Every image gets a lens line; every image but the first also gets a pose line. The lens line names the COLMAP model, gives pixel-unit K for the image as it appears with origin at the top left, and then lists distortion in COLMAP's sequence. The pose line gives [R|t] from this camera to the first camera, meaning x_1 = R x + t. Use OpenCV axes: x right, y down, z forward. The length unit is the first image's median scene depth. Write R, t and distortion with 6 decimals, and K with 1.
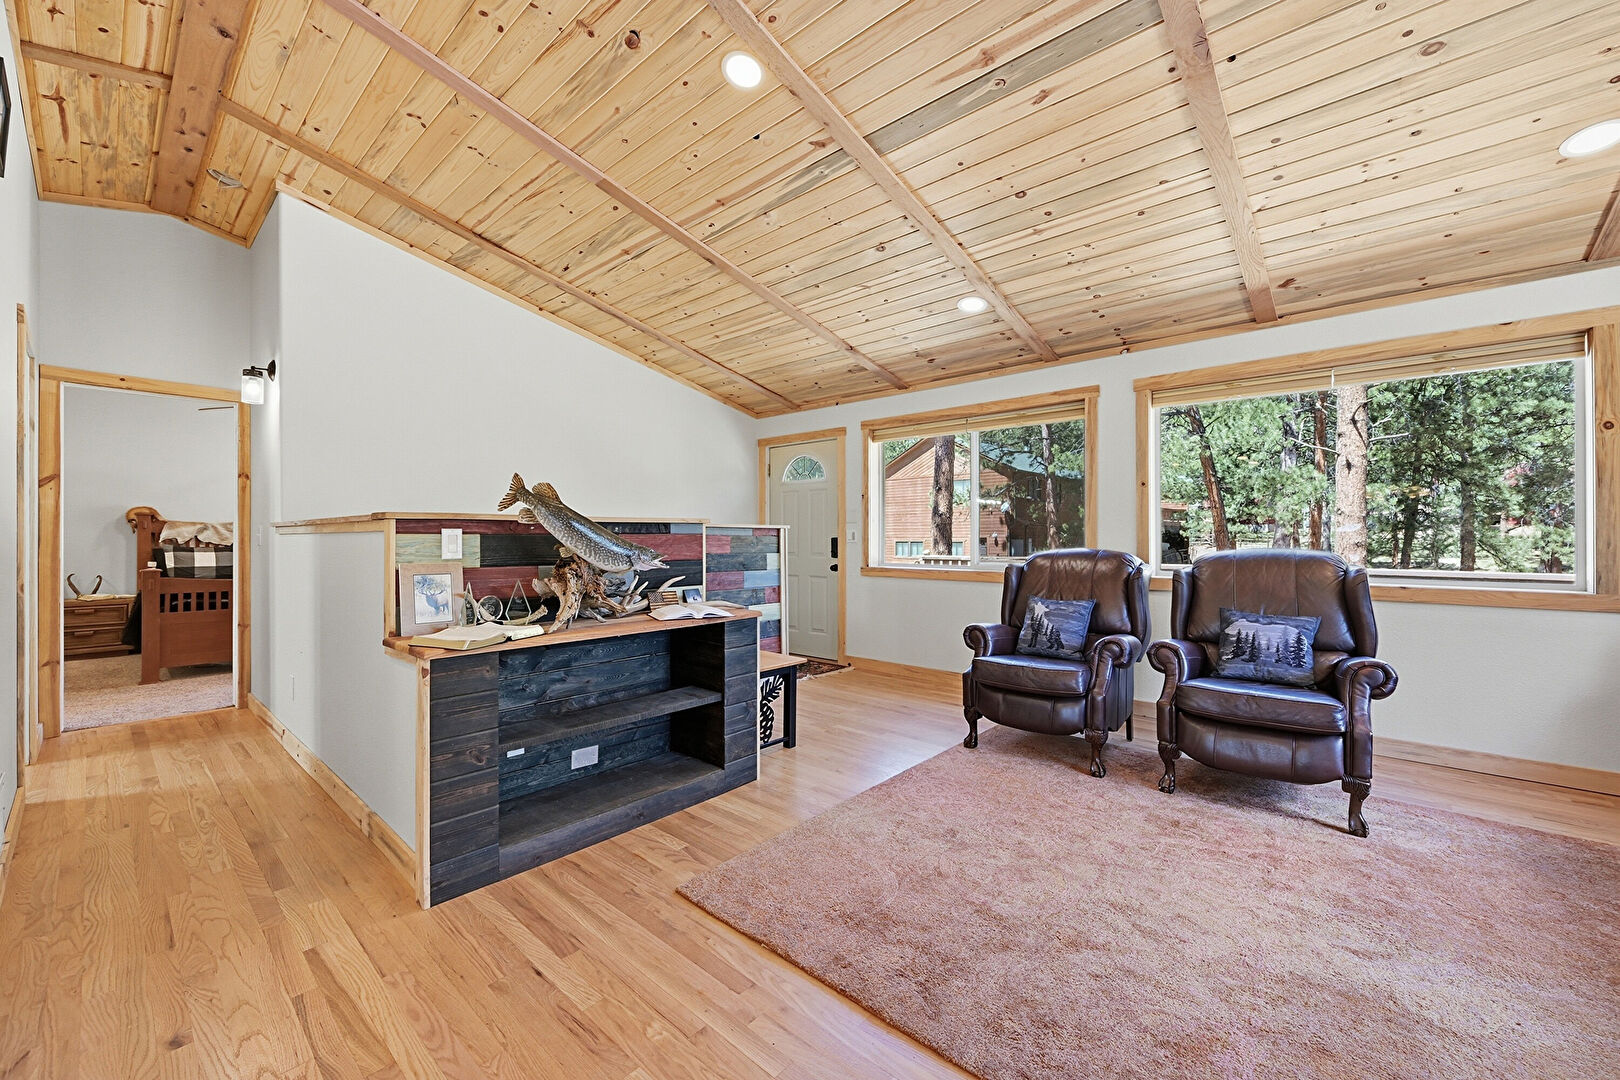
lens RADIAL K [[630.7, 0, 808.8], [0, 630.7, 541.4], [0, 0, 1]] dist [0.000203, -0.000144]
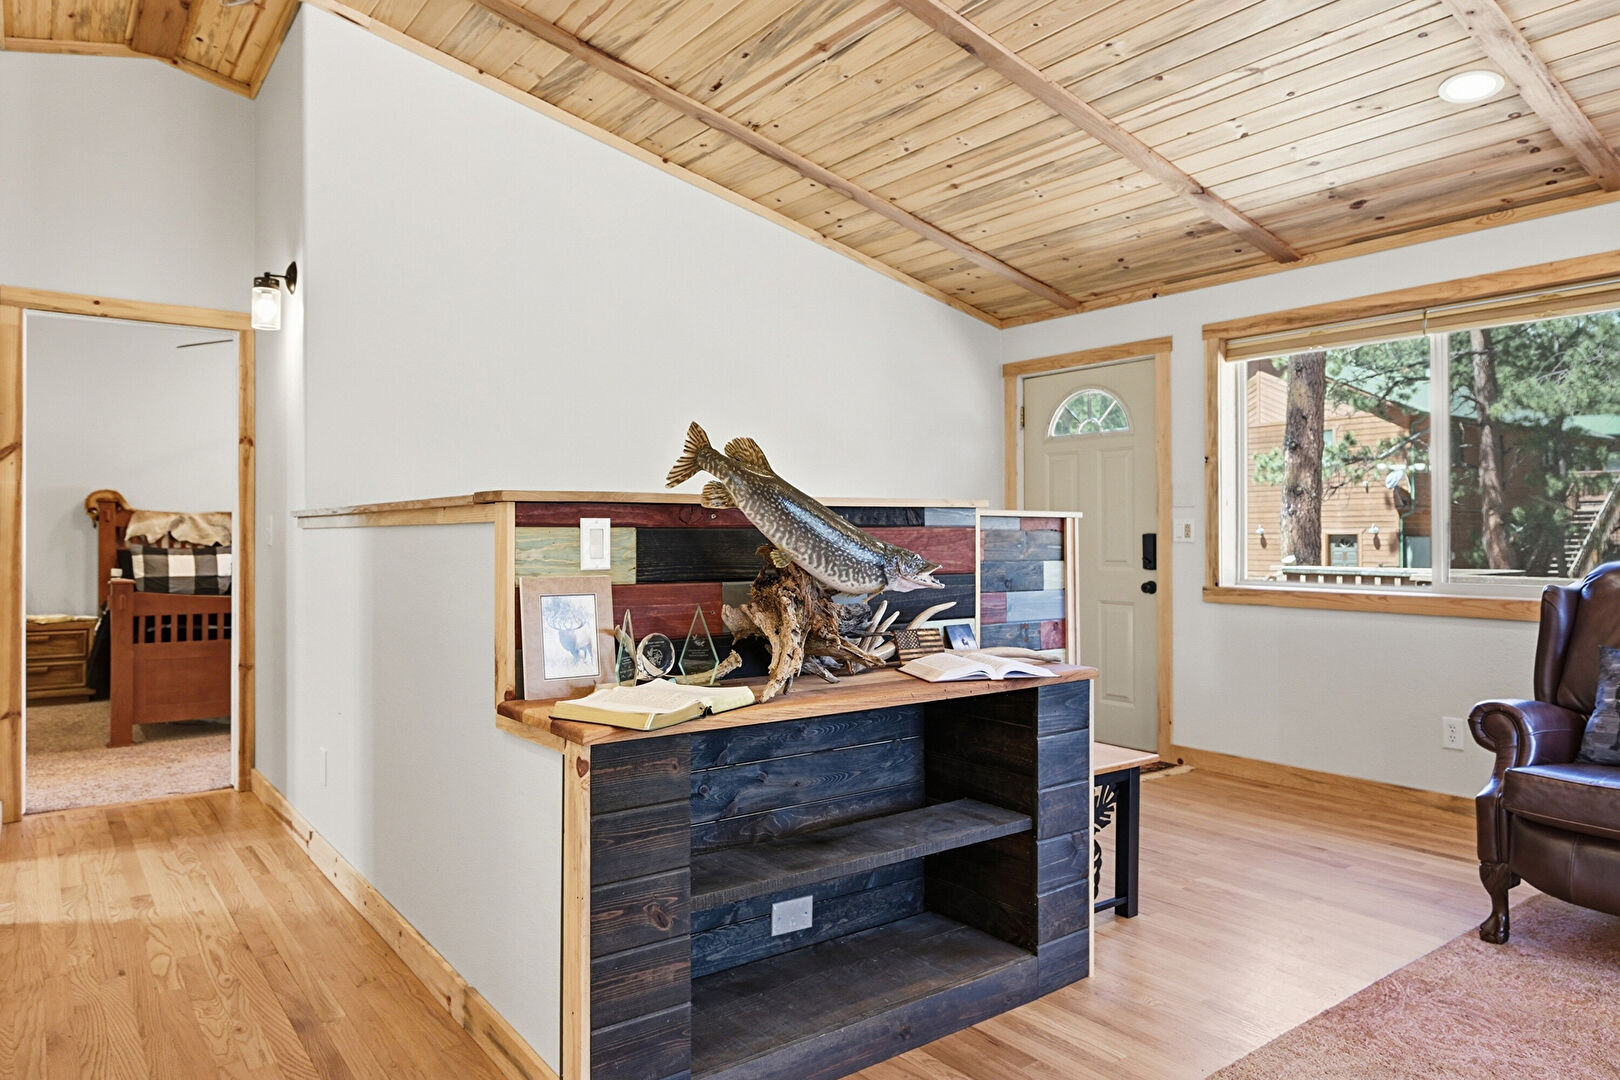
lens RADIAL K [[1032.2, 0, 810.4], [0, 1032.2, 537.3], [0, 0, 1]] dist [-0.000846, -0.001459]
pose [[0.980329, 0.000395, -0.197372, -0.111484], [-0.000967, 0.999996, -0.002800, 0.000203], [0.197370, 0.002936, 0.980325, 0.058784]]
